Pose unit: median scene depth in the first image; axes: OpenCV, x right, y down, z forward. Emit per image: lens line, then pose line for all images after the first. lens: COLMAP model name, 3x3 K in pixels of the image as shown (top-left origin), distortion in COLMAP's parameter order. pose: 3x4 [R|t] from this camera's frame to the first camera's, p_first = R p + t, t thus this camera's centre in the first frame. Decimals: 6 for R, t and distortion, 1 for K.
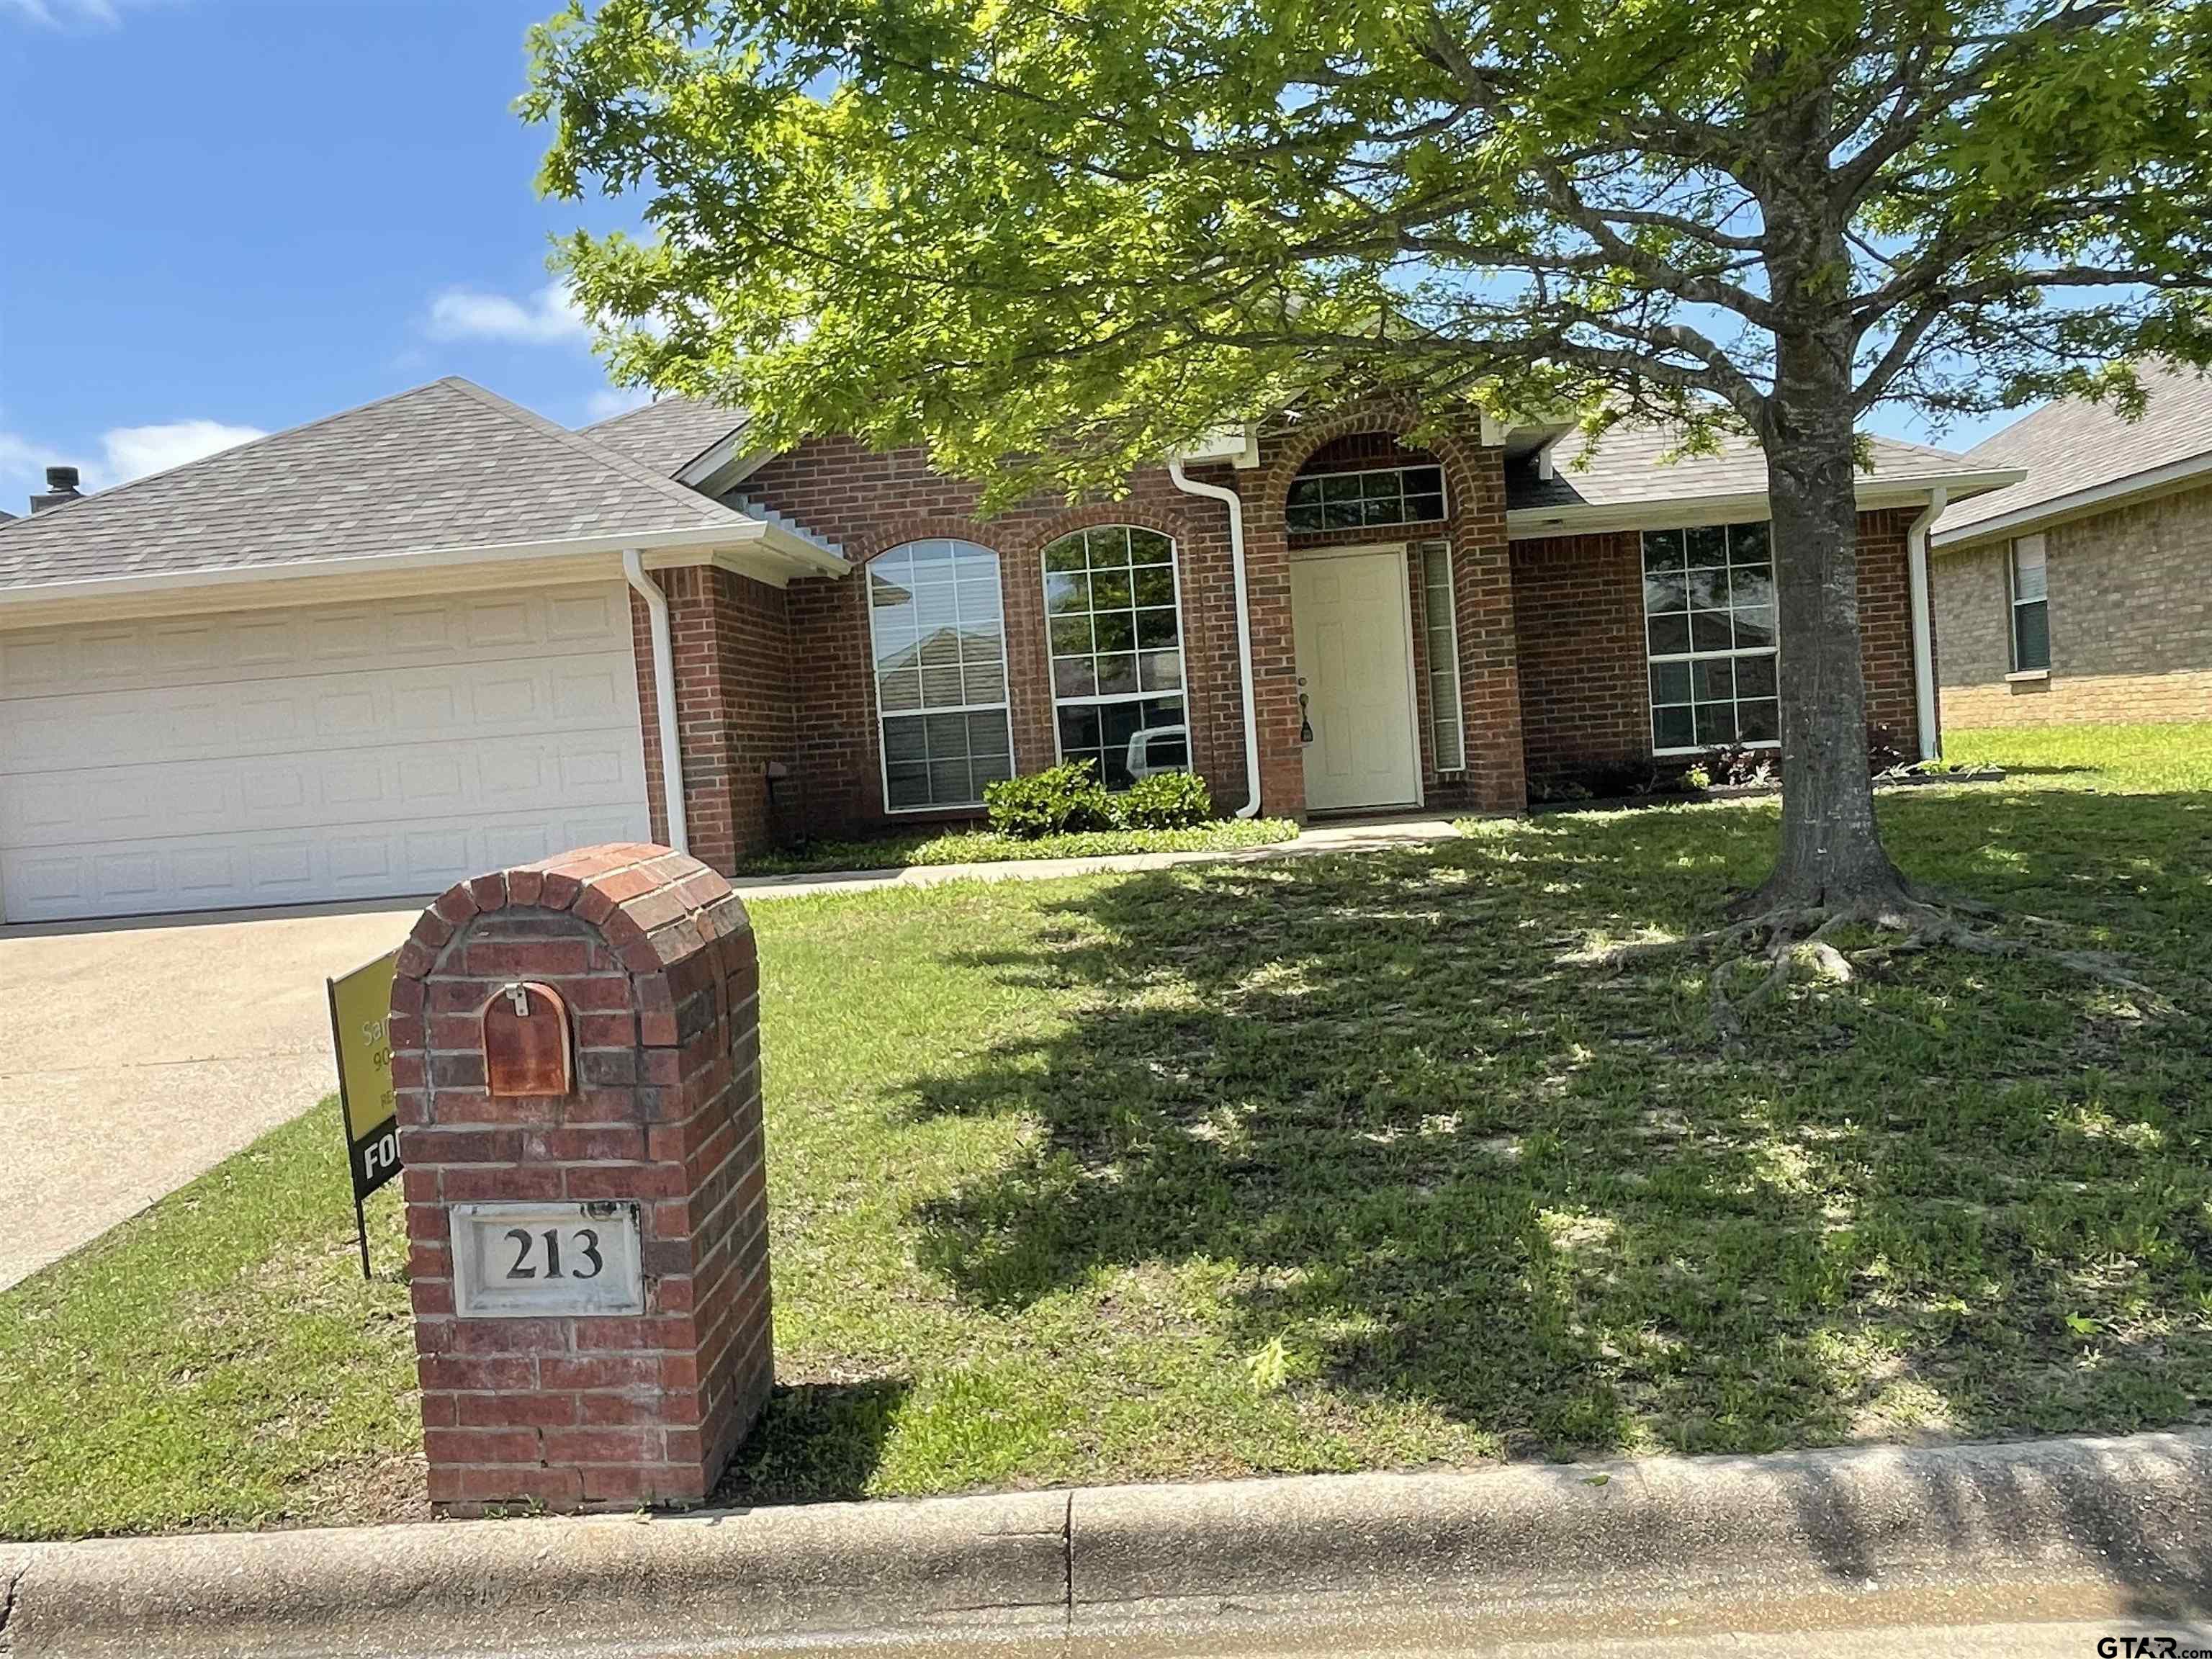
lens RADIAL K [[1643.9, 0, 1163.1], [0, 1643.9, 830.8], [0, 0, 1]] dist [0.084309, -0.108882]
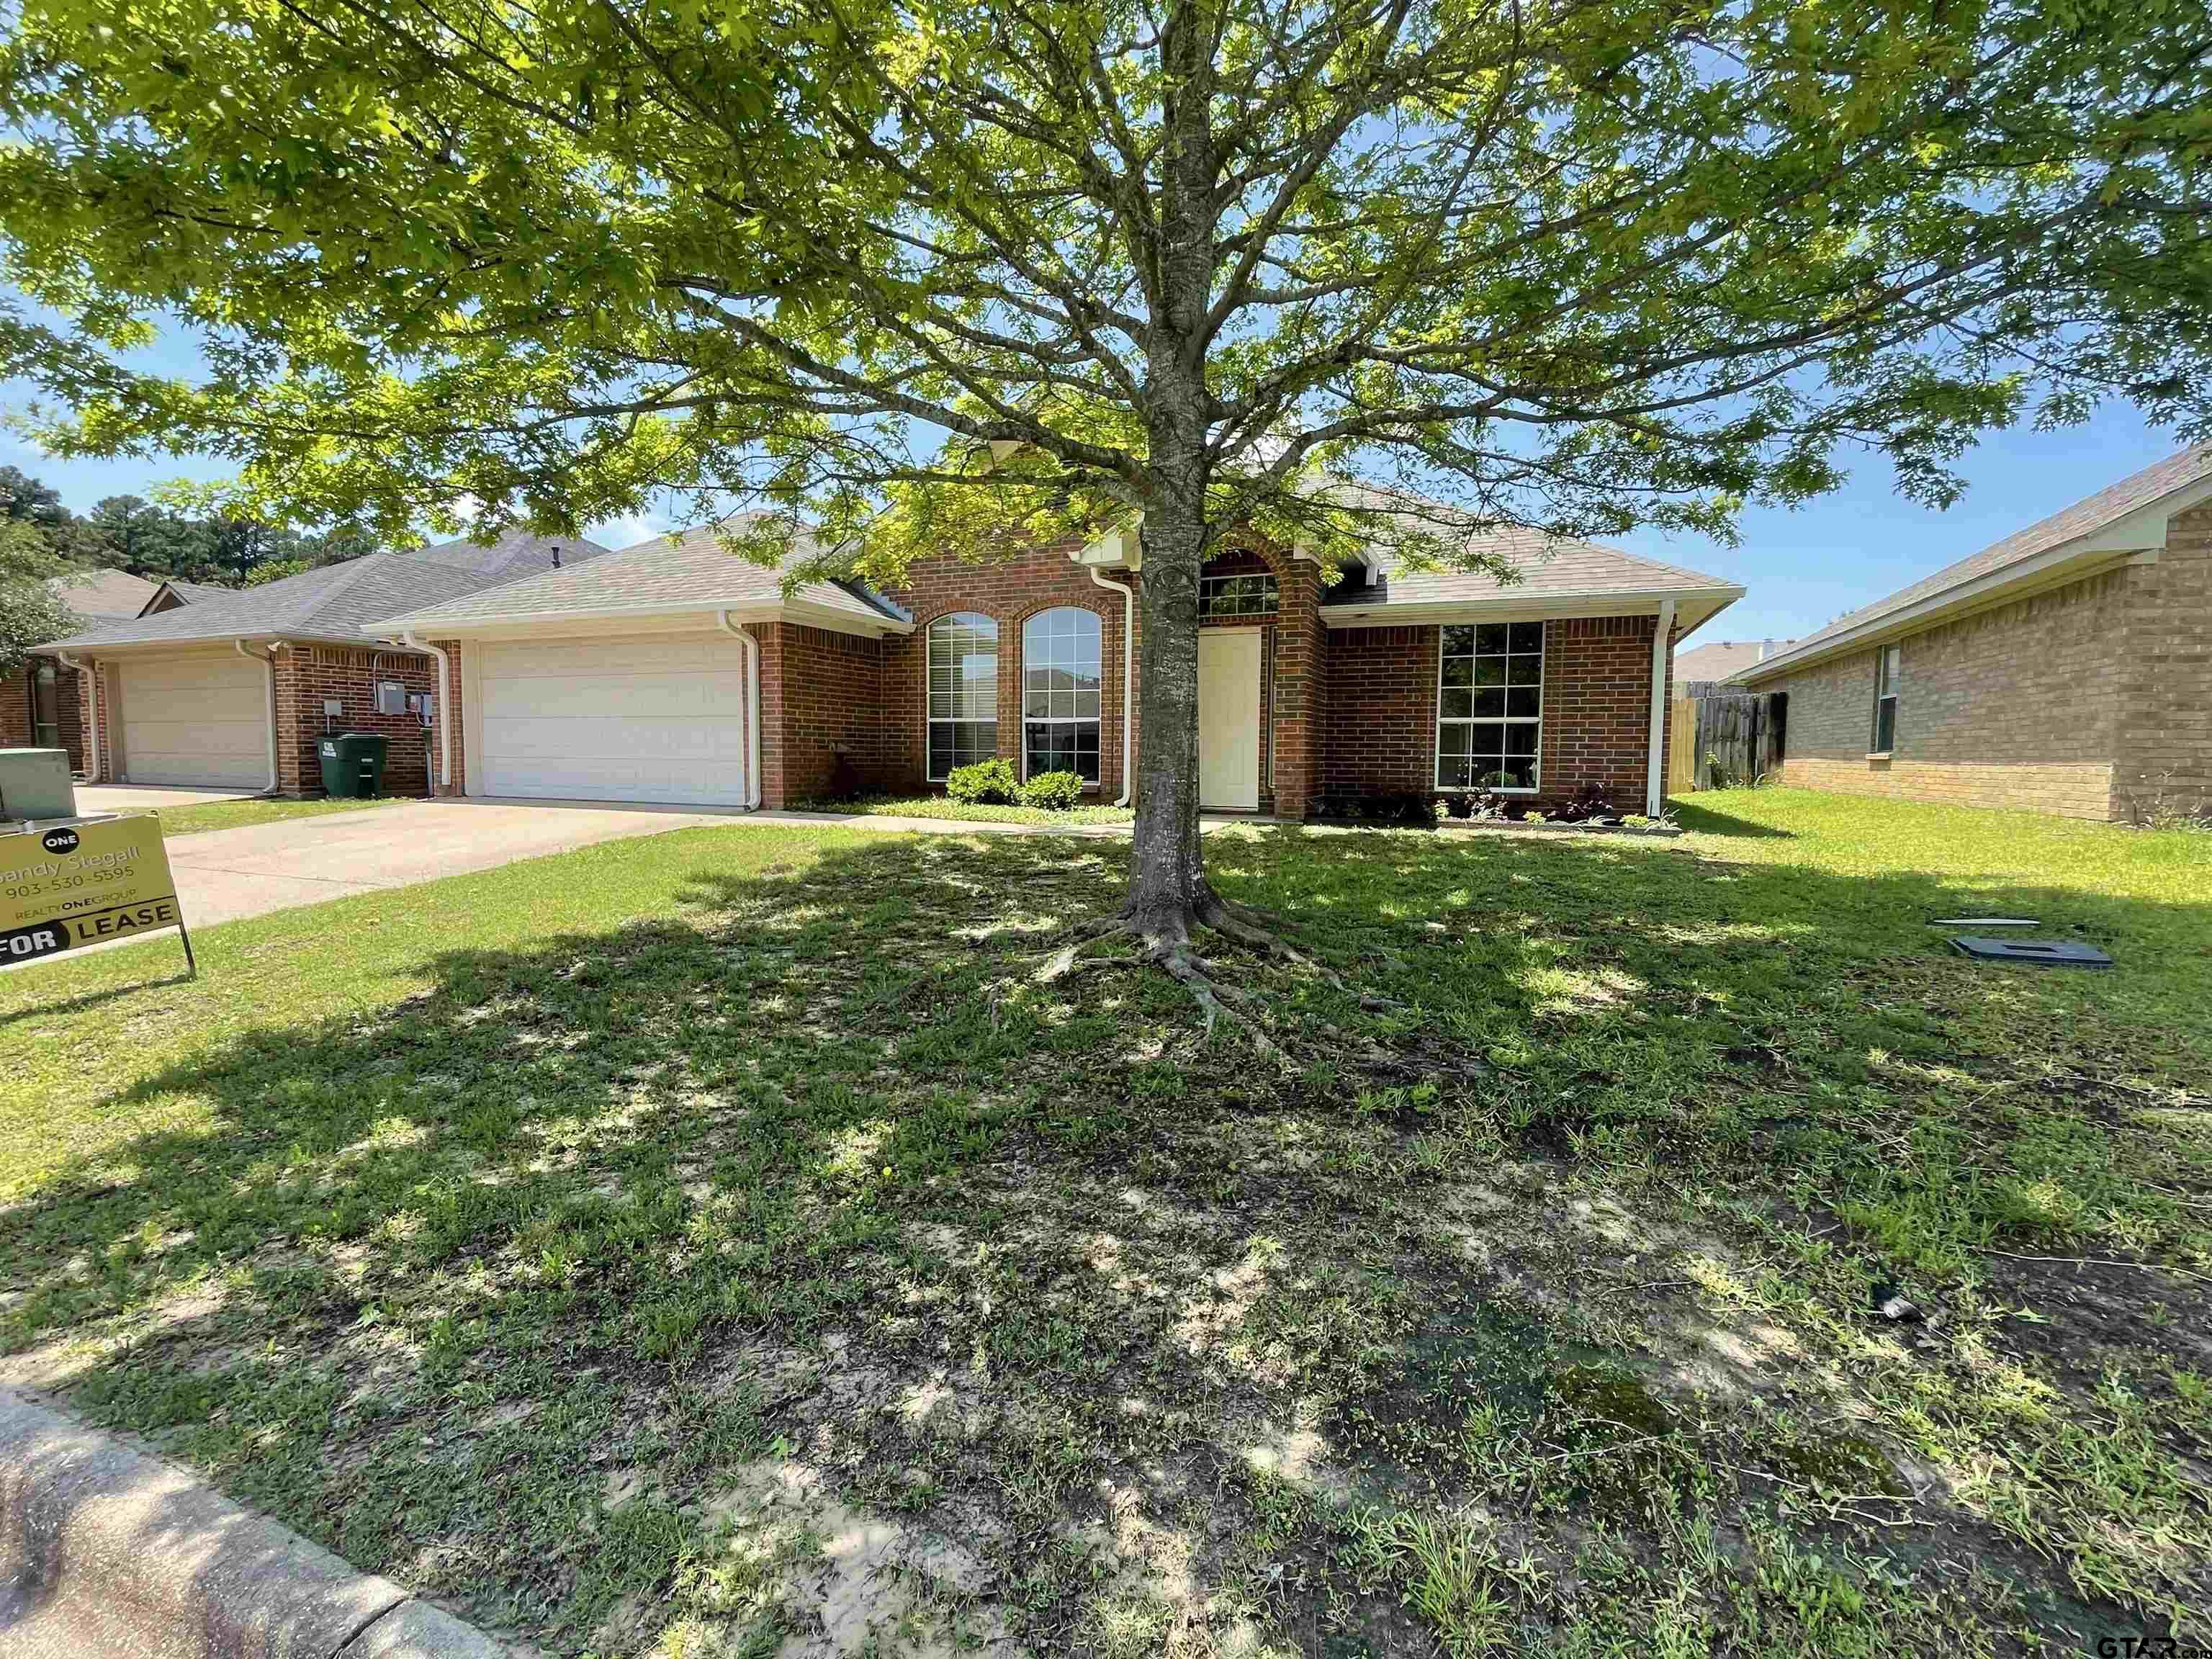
lens RADIAL K [[982.9, 0, 1106.0], [0, 982.9, 829.5], [0, 0, 1]] dist [-0.001557, -0.000245]
pose [[0.932535, 0.108102, -0.344518, 0.344147], [-0.094874, 0.993964, 0.055081, -0.034561], [0.348393, -0.018679, 0.937162, 0.156368]]
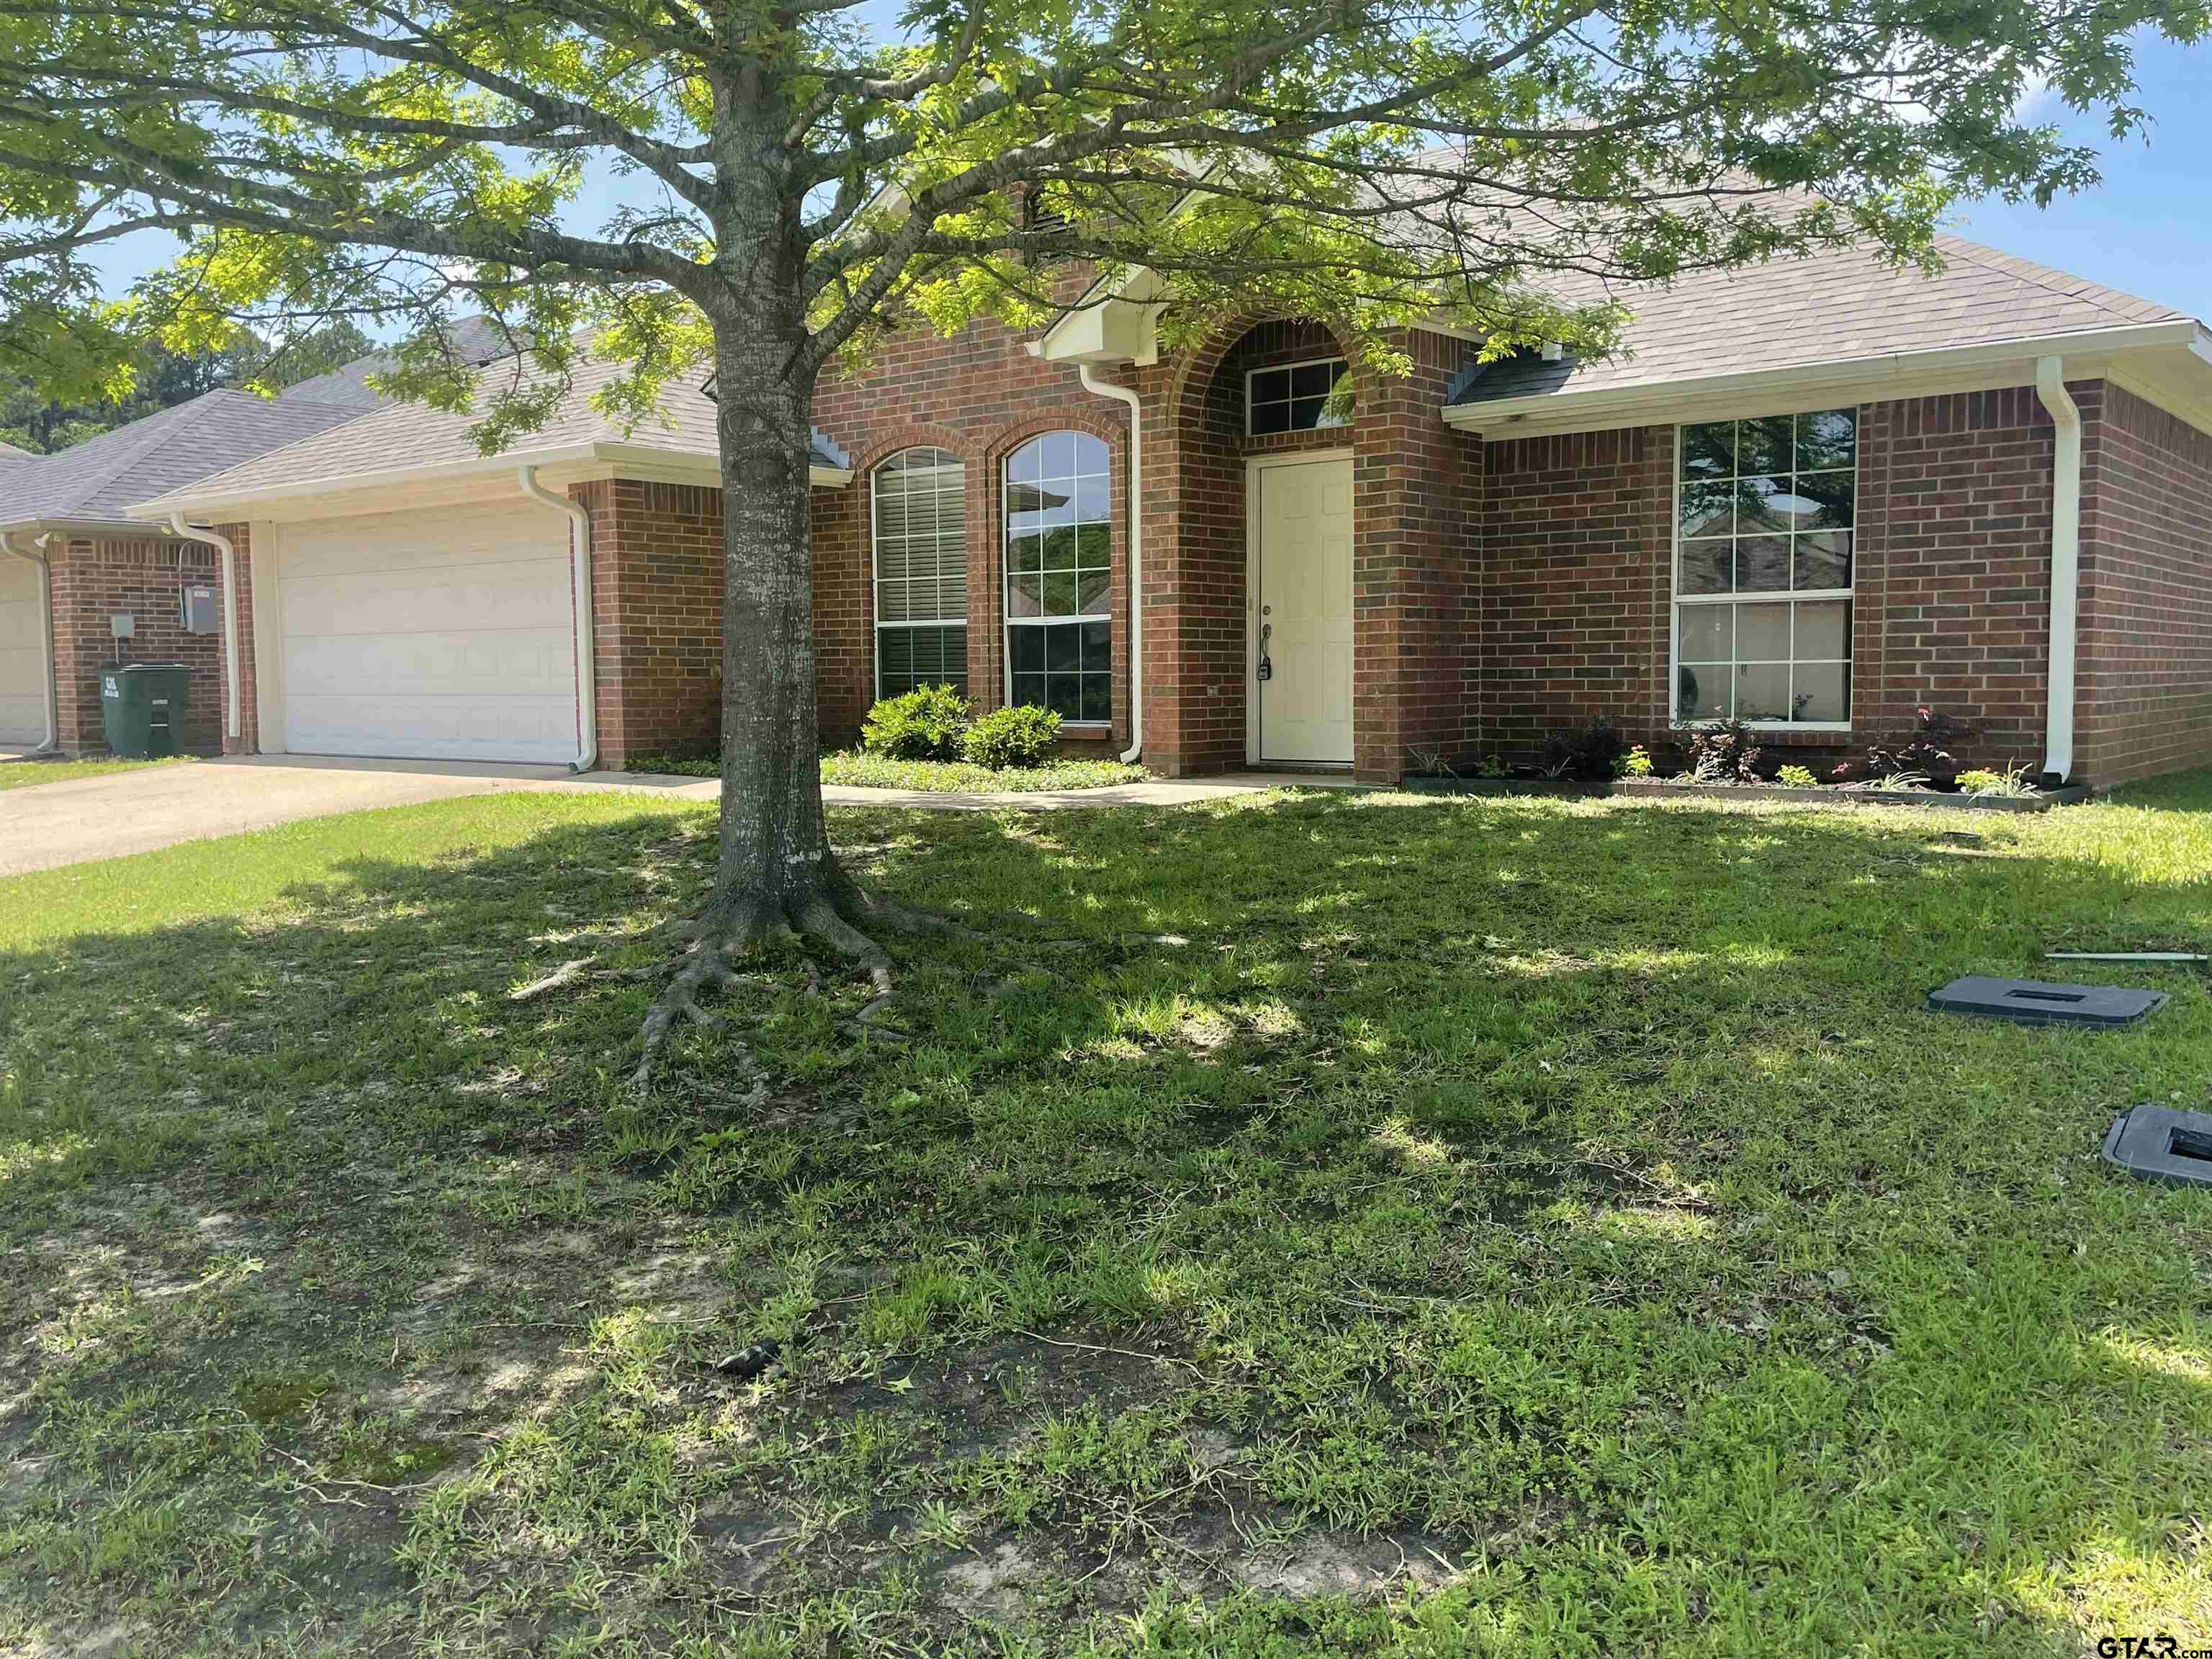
lens RADIAL K [[1838.4, 0, 1100.1], [0, 1838.4, 815.2], [0, 0, 1]] dist [0.105802, -0.147580]
pose [[0.796600, 0.109796, -0.594452, 0.627990], [-0.076694, 0.993777, 0.080777, -0.058017], [0.599622, -0.018756, 0.800064, 0.187109]]
